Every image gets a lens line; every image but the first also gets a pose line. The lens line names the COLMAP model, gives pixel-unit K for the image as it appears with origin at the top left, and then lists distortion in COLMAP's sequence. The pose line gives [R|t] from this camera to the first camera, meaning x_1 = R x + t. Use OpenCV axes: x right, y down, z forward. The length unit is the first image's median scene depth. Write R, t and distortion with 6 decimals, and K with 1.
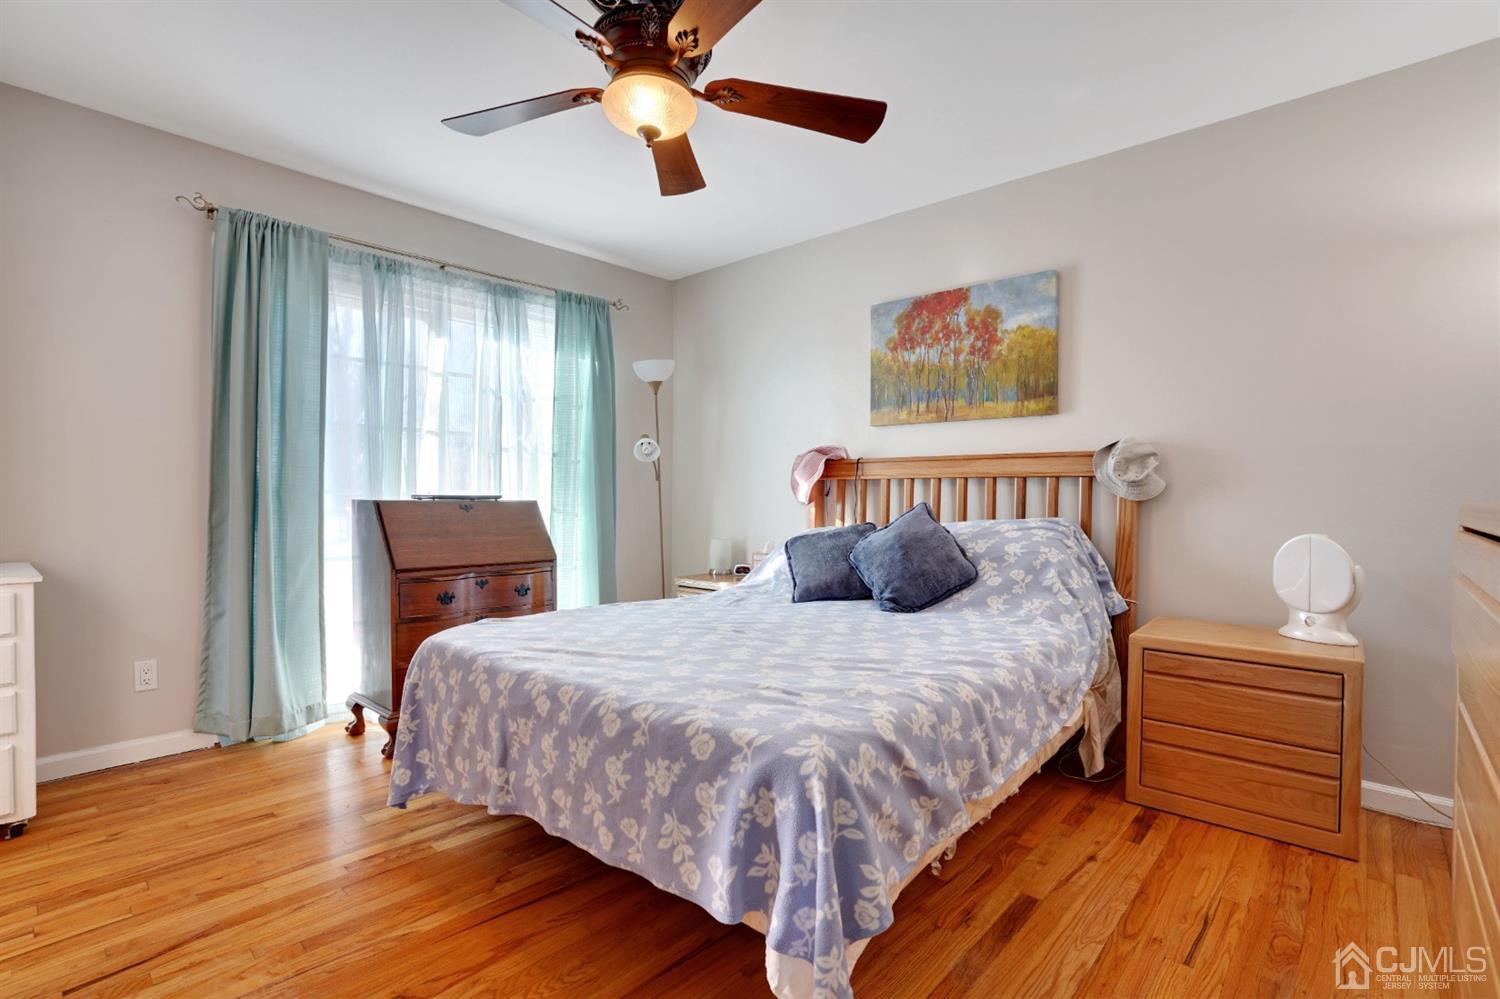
lens RADIAL K [[698.4, 0, 748.3], [0, 698.4, 496.1], [0, 0, 1]] dist [-0.050222, 0.018916]
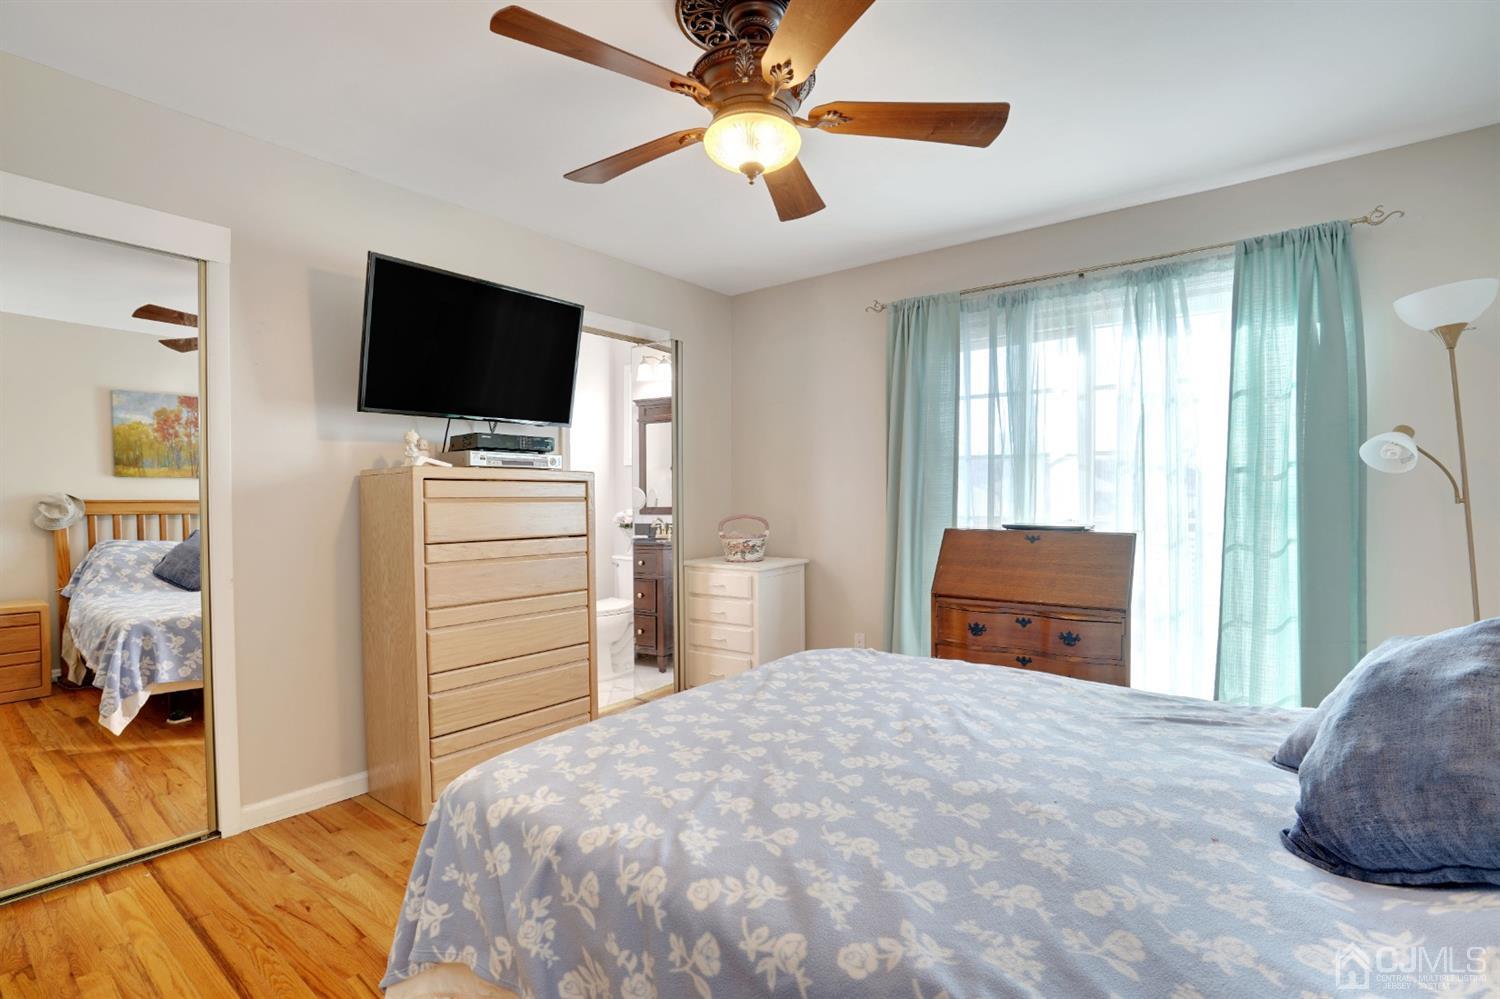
lens RADIAL K [[698.4, 0, 746.1], [0, 698.4, 504.3], [0, 0, 1]] dist [-0.050222, 0.018916]
pose [[0.084430, 0.000591, -0.996429, 0.424642], [-0.001595, 0.999999, 0.000458, -0.025689], [0.996428, 0.001551, 0.084431, 0.468299]]
